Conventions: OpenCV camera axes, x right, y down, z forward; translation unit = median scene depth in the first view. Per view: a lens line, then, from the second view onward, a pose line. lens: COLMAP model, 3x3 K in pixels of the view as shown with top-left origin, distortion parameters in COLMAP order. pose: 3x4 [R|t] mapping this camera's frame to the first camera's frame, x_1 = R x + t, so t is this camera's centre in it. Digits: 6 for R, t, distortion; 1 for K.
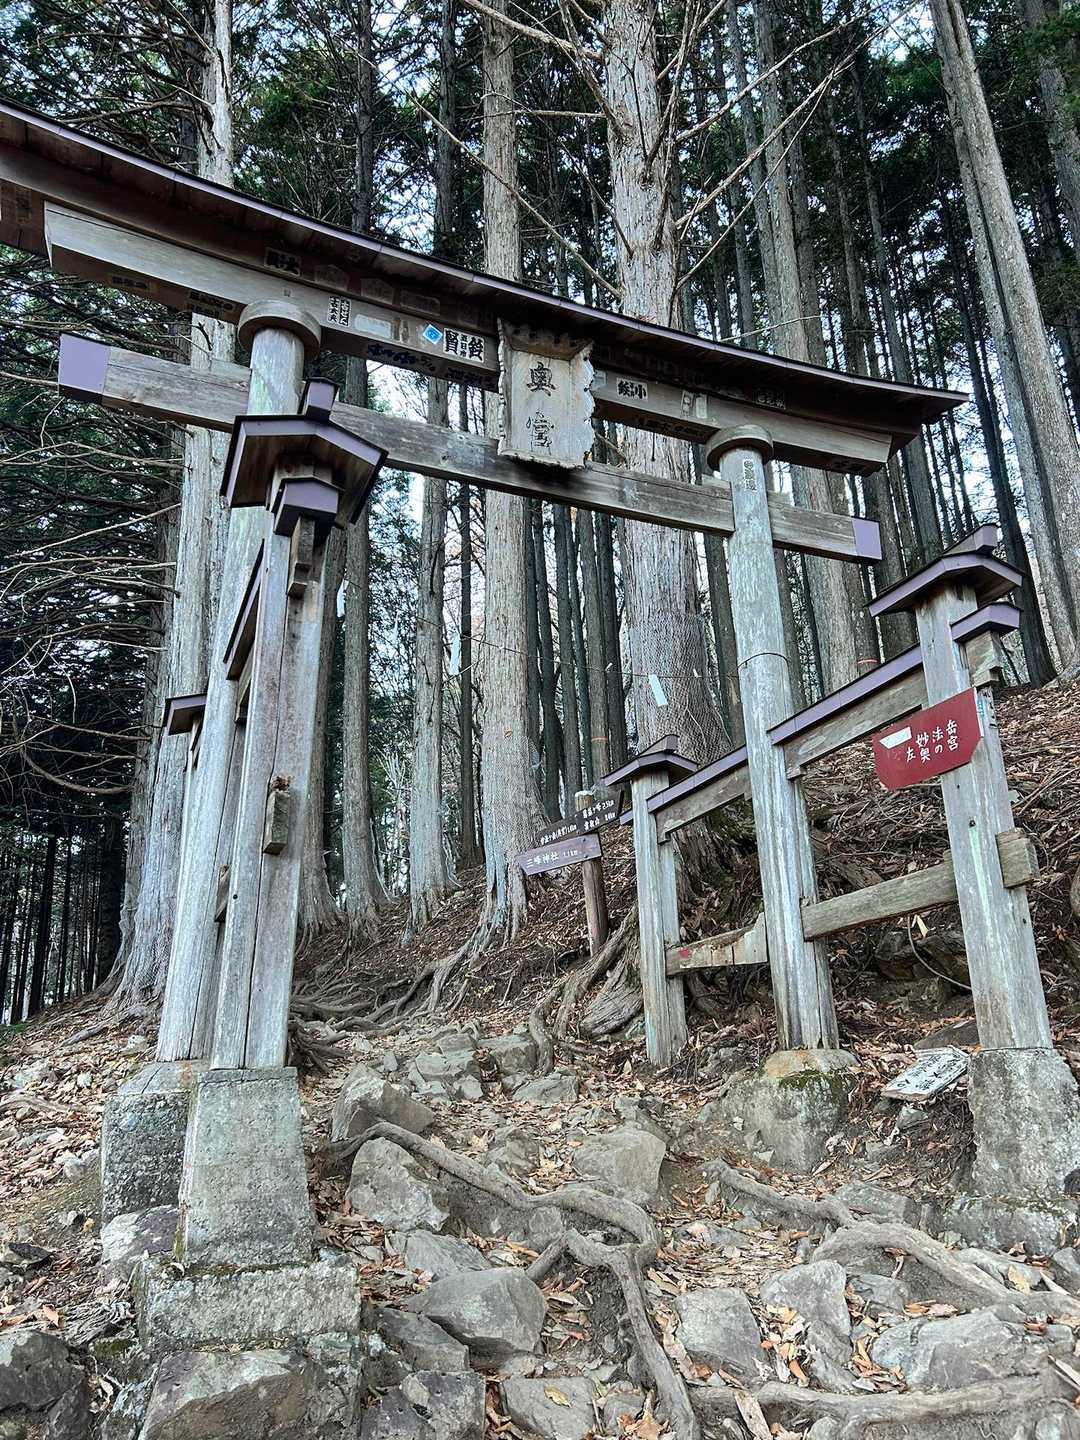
lens RADIAL K [[1025.1, 0, 540.0], [0, 1025.1, 720.0], [0, 0, 1]] dist [0.021434, -0.021559]
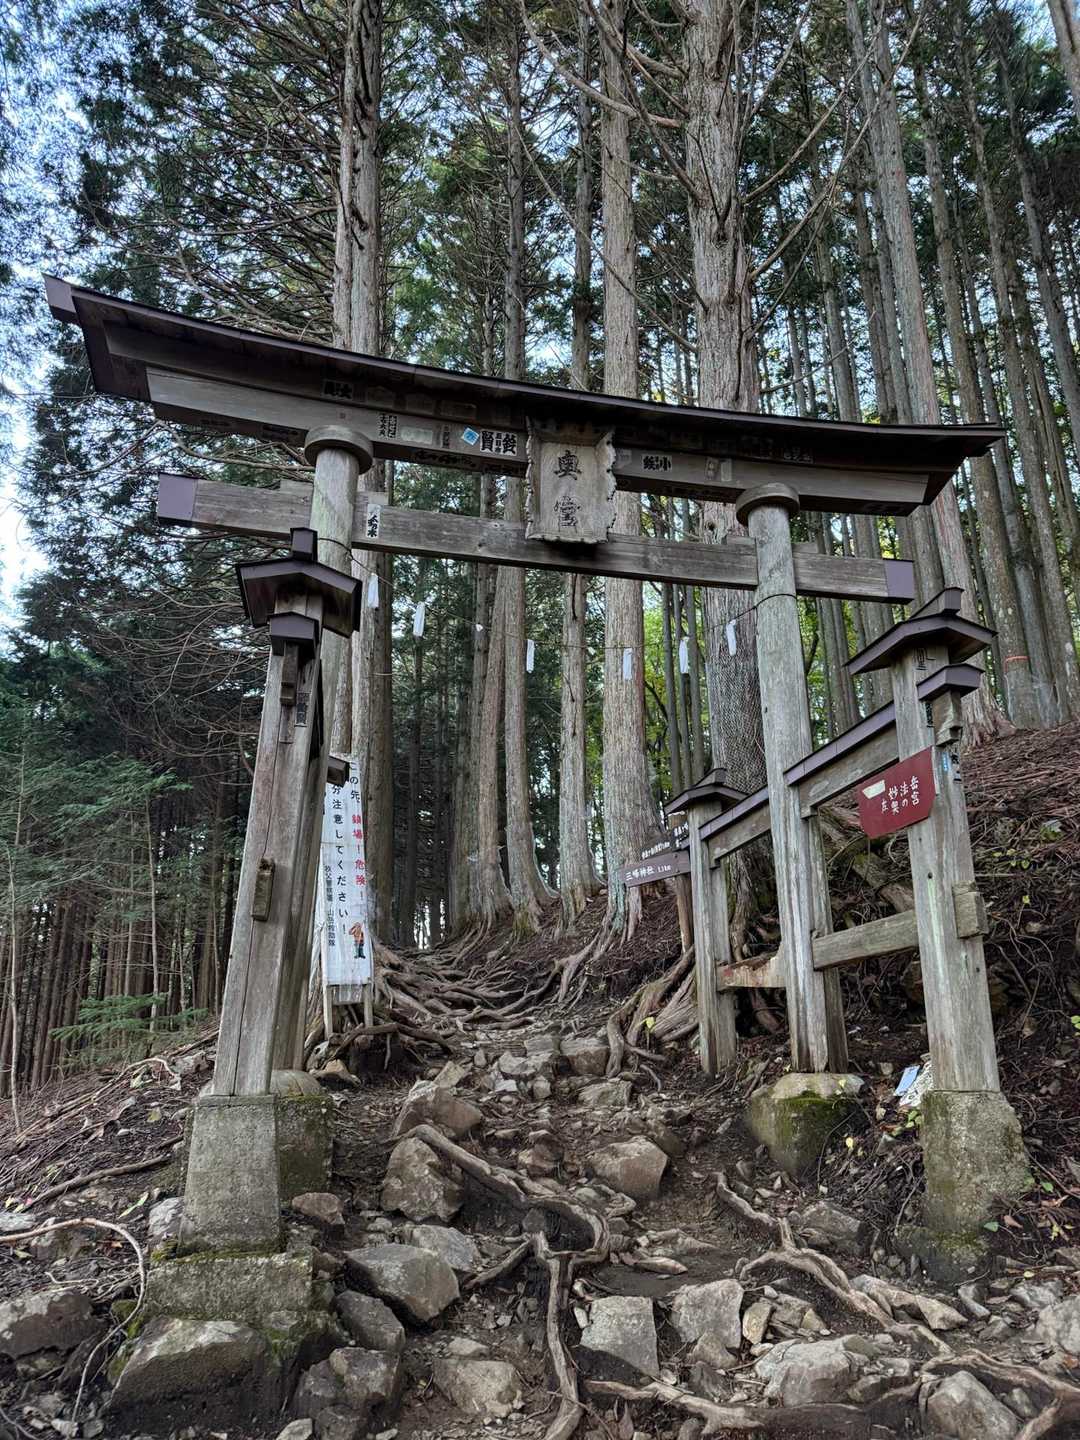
lens RADIAL K [[957.7, 0, 540.0], [0, 957.7, 720.0], [0, 0, 1]] dist [0.011742, -0.016935]
pose [[0.978998, -0.032410, -0.201278, 0.176878], [0.034520, 0.999380, 0.006982, -0.062206], [0.200927, -0.013783, 0.979509, -0.039971]]
